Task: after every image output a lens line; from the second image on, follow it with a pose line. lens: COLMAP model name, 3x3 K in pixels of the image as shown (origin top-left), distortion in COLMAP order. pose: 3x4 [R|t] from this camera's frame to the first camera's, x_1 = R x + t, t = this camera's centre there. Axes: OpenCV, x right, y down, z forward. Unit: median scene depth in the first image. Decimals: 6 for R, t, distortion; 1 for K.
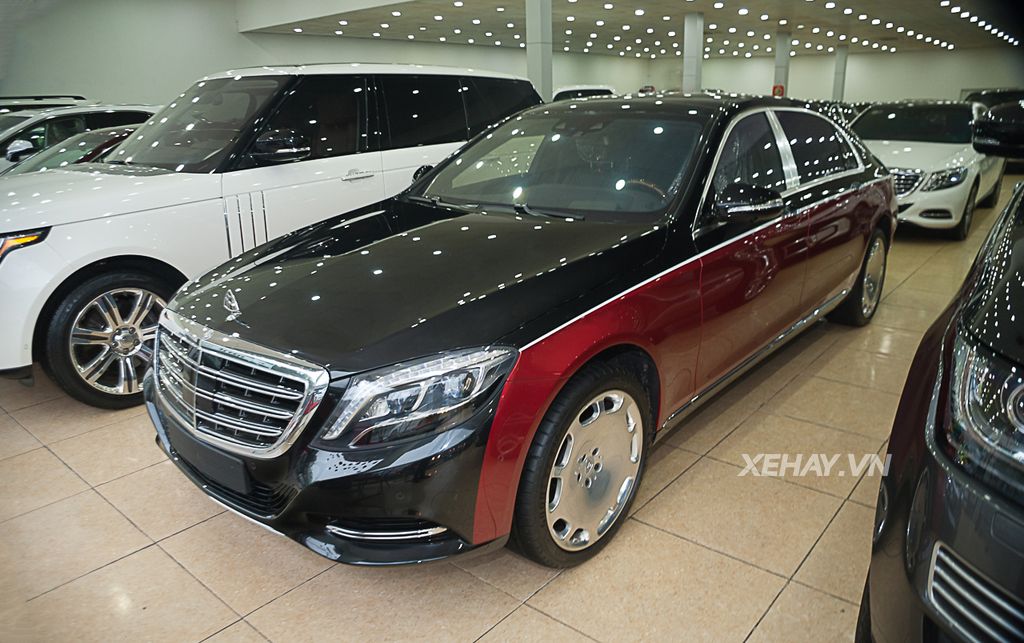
lens RADIAL K [[718.9, 0, 512.0], [0, 718.9, 321.5], [0, 0, 1]] dist [-0.141637, 0.091129]
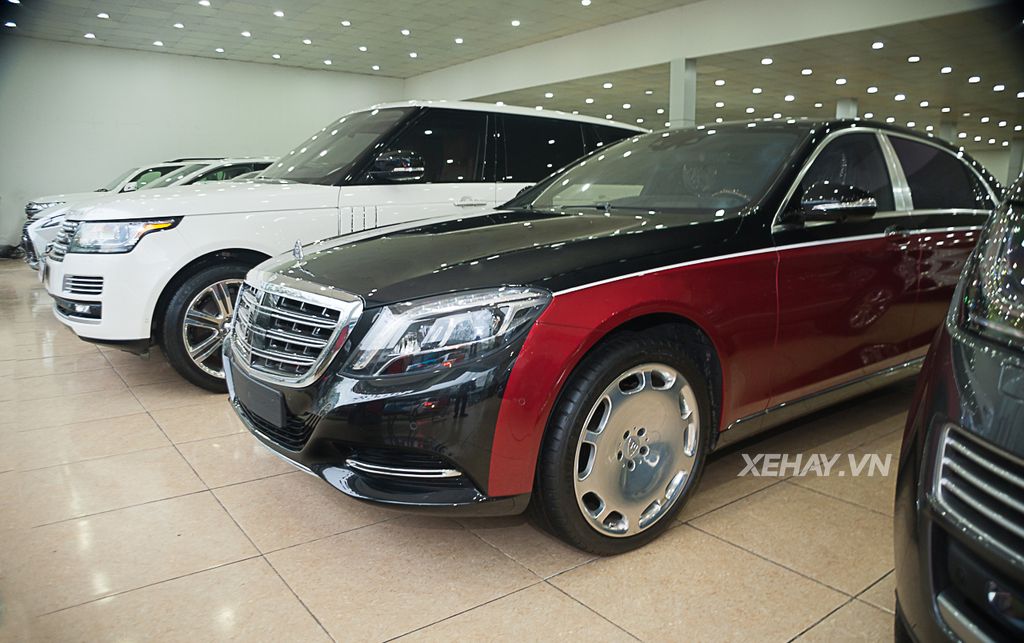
lens RADIAL K [[718.9, 0, 512.0], [0, 718.9, 321.5], [0, 0, 1]] dist [-0.141637, 0.091129]
pose [[0.975852, 0.066136, -0.208182, 0.137314], [-0.093405, 0.987875, -0.124006, 0.172416], [0.197457, 0.140457, 0.970197, 0.042301]]
